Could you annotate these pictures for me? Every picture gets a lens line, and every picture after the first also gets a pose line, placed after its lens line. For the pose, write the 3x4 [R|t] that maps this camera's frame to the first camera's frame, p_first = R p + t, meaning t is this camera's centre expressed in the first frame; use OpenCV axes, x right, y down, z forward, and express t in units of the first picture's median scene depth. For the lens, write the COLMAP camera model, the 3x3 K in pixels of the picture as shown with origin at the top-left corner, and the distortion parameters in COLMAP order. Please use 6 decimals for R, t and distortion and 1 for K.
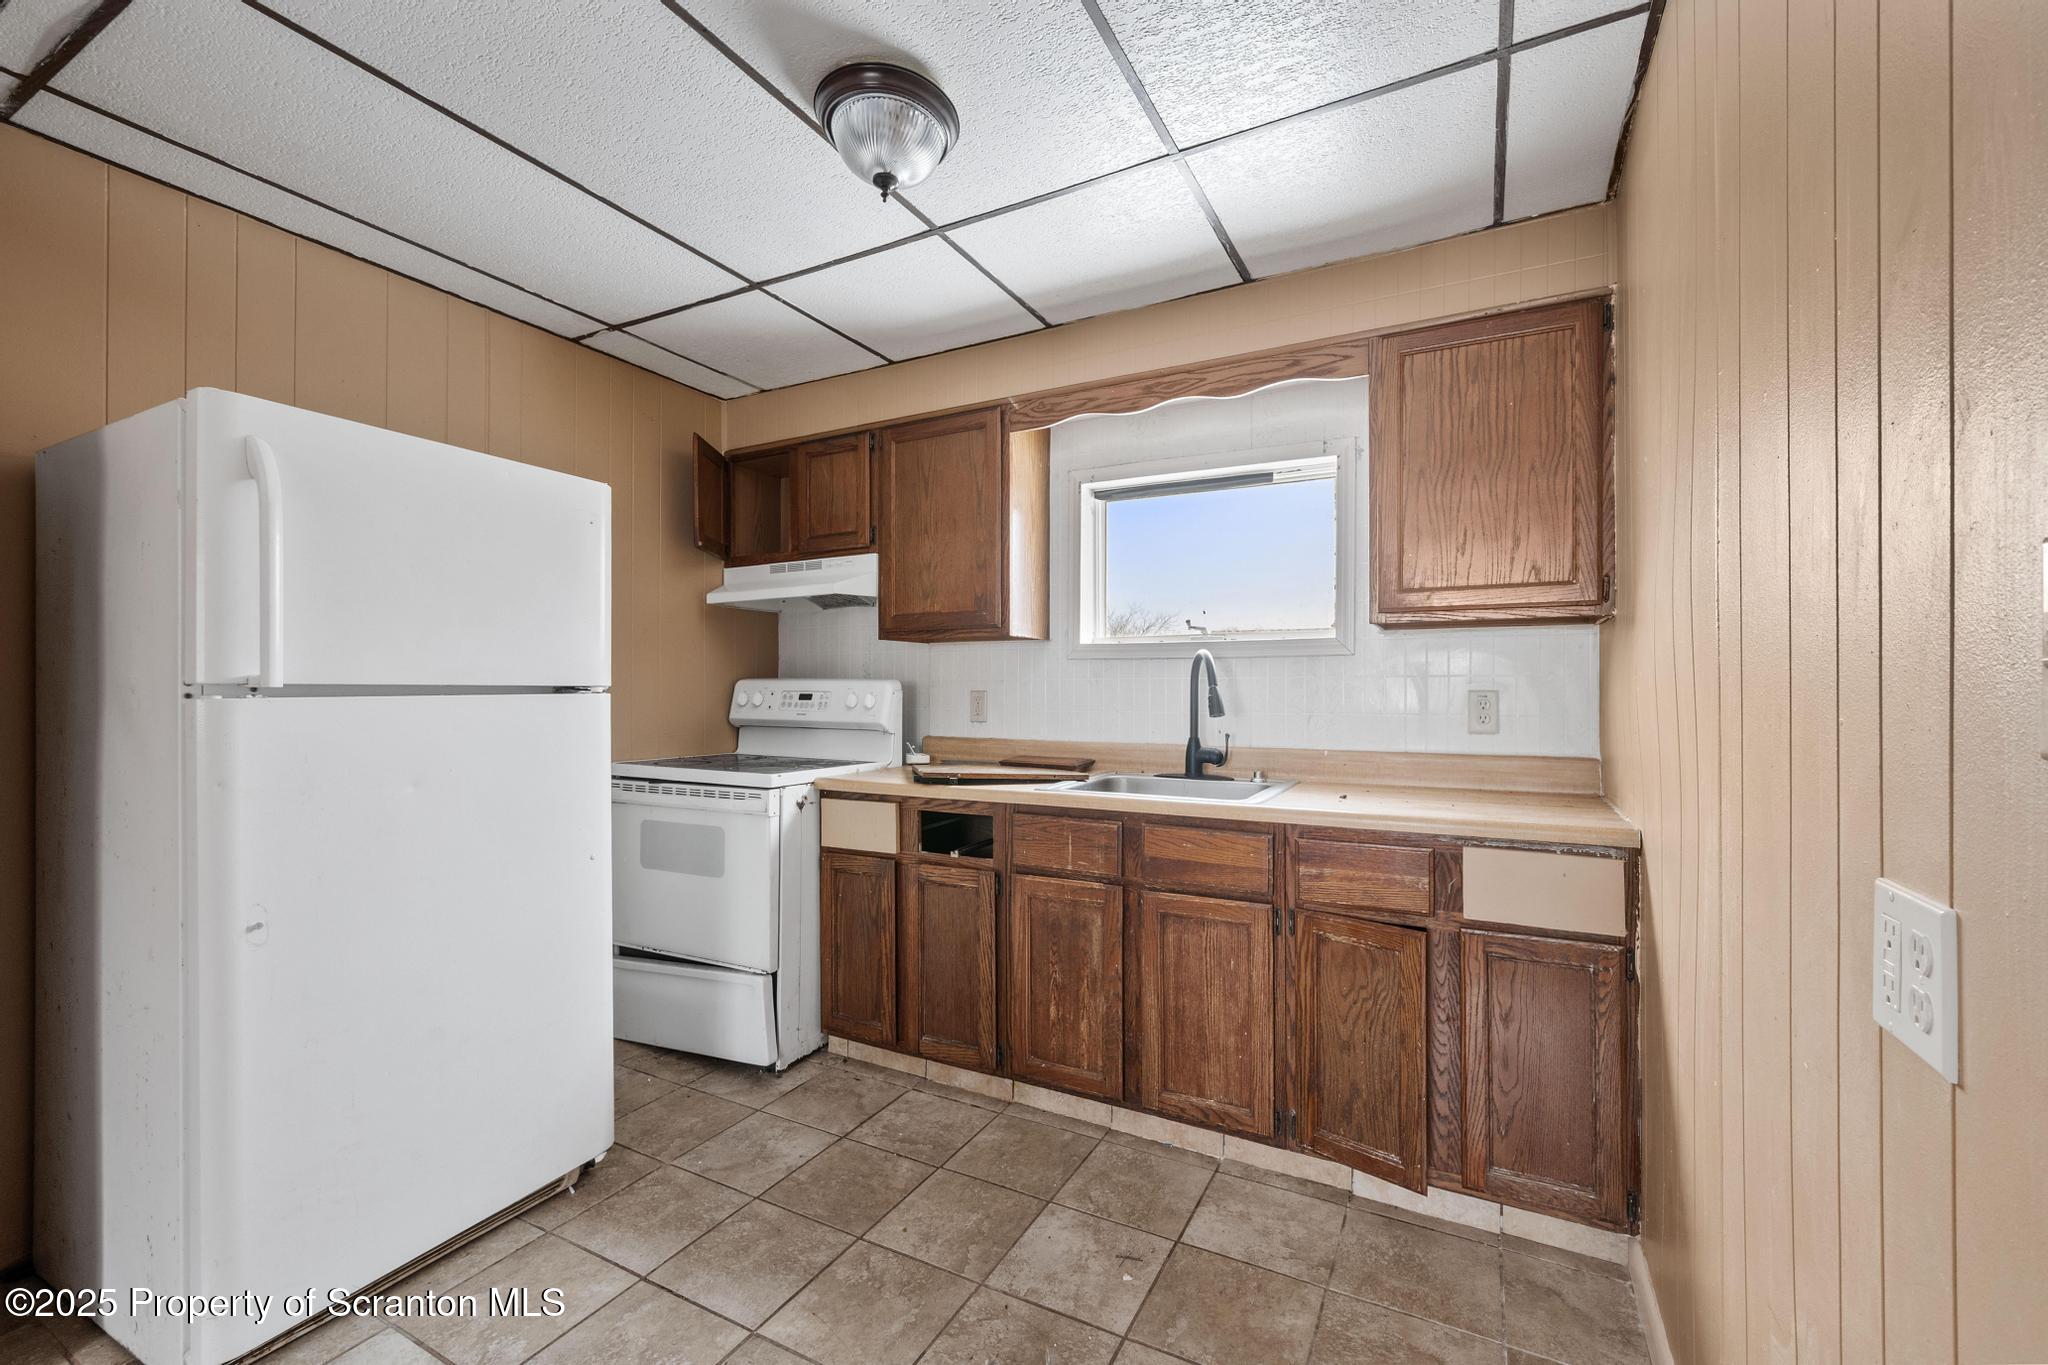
lens RADIAL K [[841.3, 0, 1024.6], [0, 841.3, 688.1], [0, 0, 1]] dist [0.001068, 0.000075]
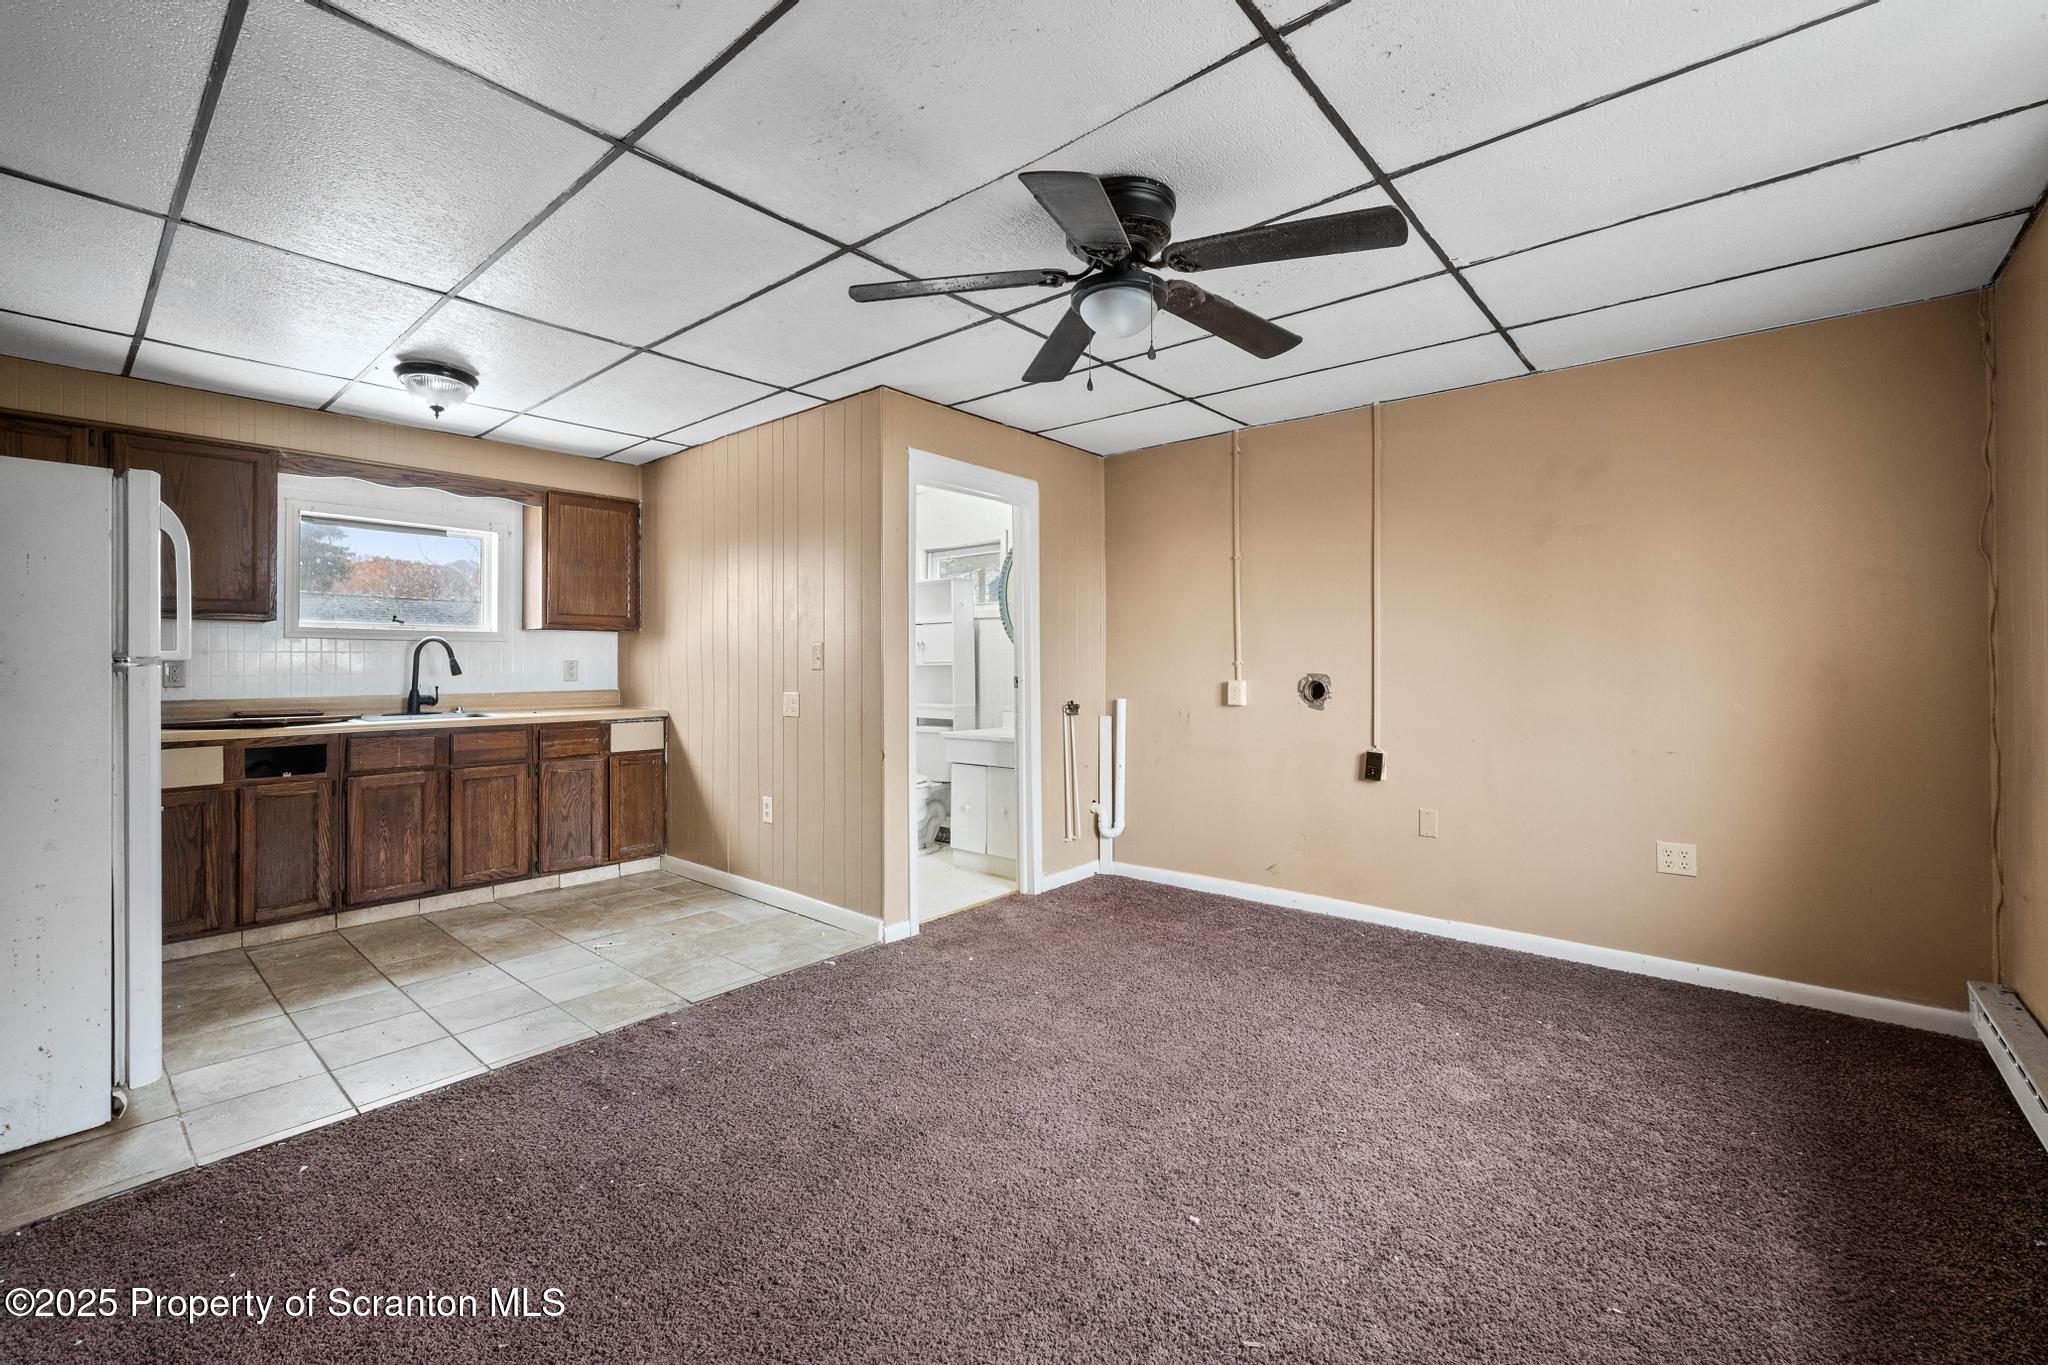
lens RADIAL K [[807.3, 0, 1027.6], [0, 807.3, 664.5], [0, 0, 1]] dist [-0.001587, -0.000315]
pose [[0.209073, -0.008296, 0.977865, -1.329139], [-0.005053, 0.999942, 0.009564, -0.012332], [-0.977887, -0.006941, 0.209019, -0.600290]]
